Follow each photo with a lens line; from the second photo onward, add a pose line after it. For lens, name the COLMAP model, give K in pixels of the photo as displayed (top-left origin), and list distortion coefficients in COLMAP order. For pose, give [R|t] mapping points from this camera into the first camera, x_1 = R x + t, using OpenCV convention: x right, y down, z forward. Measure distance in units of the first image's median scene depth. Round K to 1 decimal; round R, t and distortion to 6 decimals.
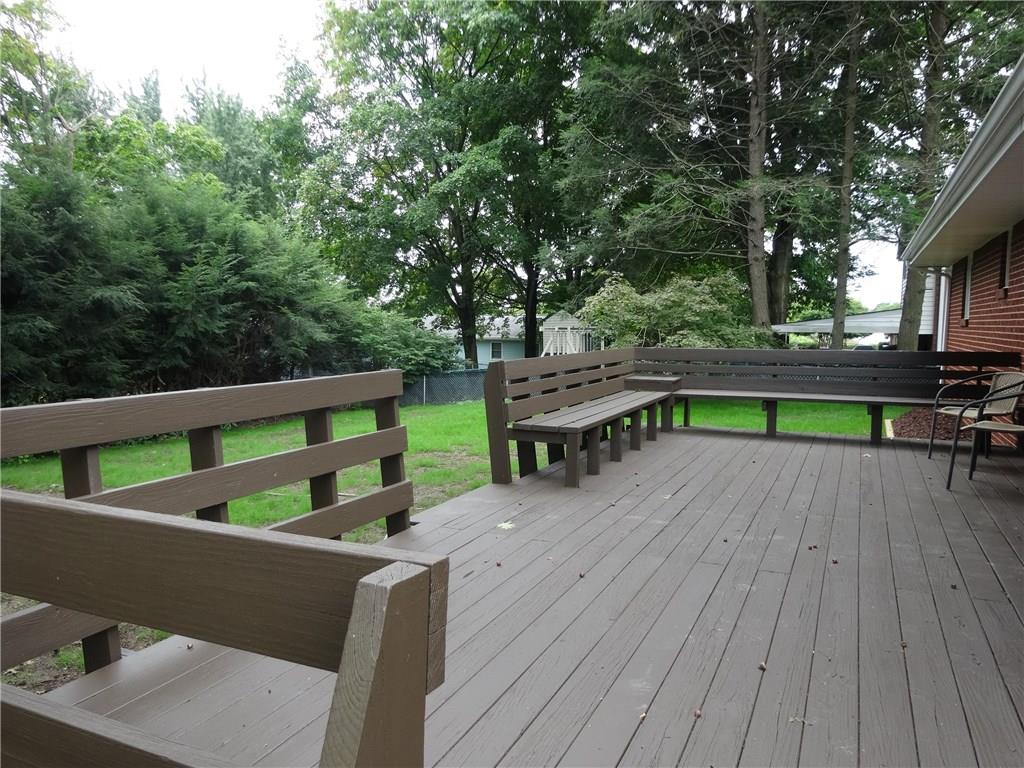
lens RADIAL K [[752.5, 0, 507.0], [0, 752.5, 387.6], [0, 0, 1]] dist [0.007308, -0.012806]
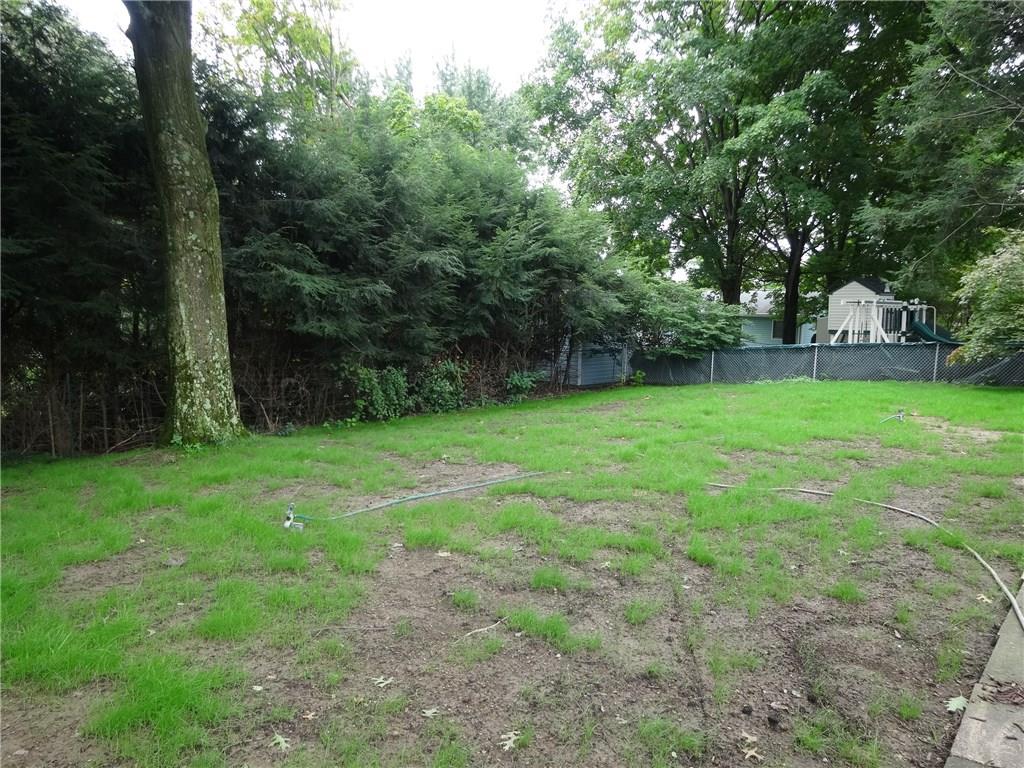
lens RADIAL K [[752.5, 0, 508.9], [0, 752.5, 379.8], [0, 0, 1]] dist [0.007308, -0.012806]
pose [[0.968393, 0.035681, -0.246863, -0.145304], [-0.030572, 0.999232, 0.024496, 0.004521], [0.247548, -0.016175, 0.968741, 0.059052]]
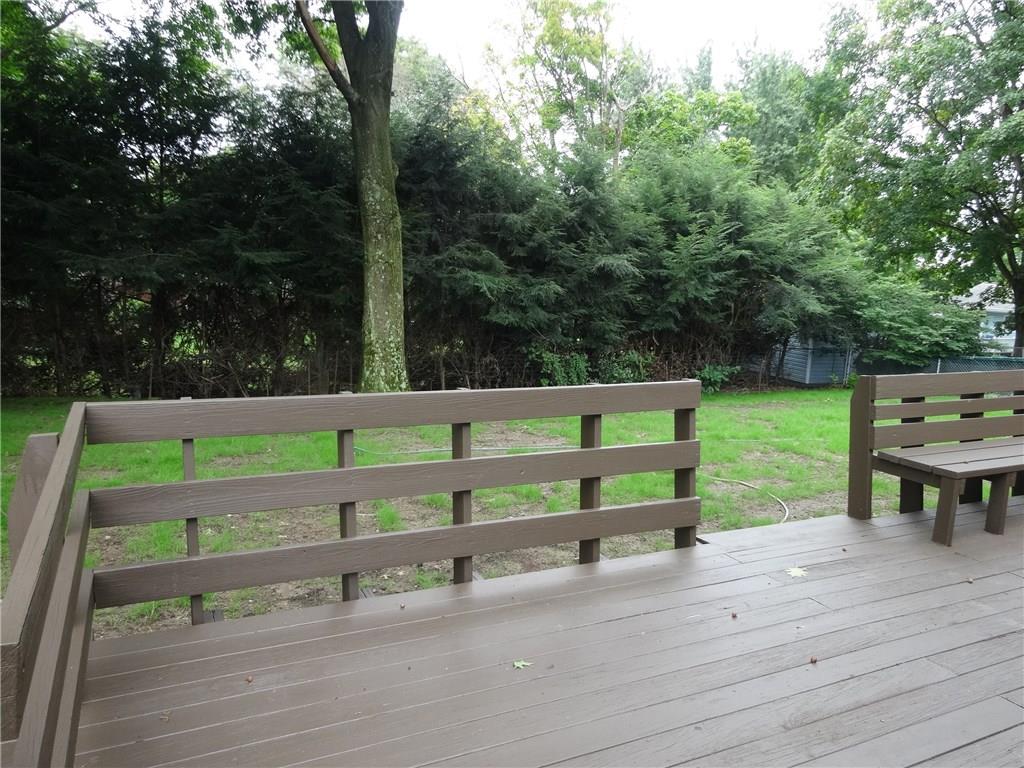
lens RADIAL K [[752.5, 0, 516.0], [0, 752.5, 380.8], [0, 0, 1]] dist [0.007308, -0.012806]
pose [[0.777786, 0.117853, -0.617381, 0.058110], [-0.089239, 0.993019, 0.077135, -0.017103], [0.622162, -0.004900, 0.782873, 0.024818]]
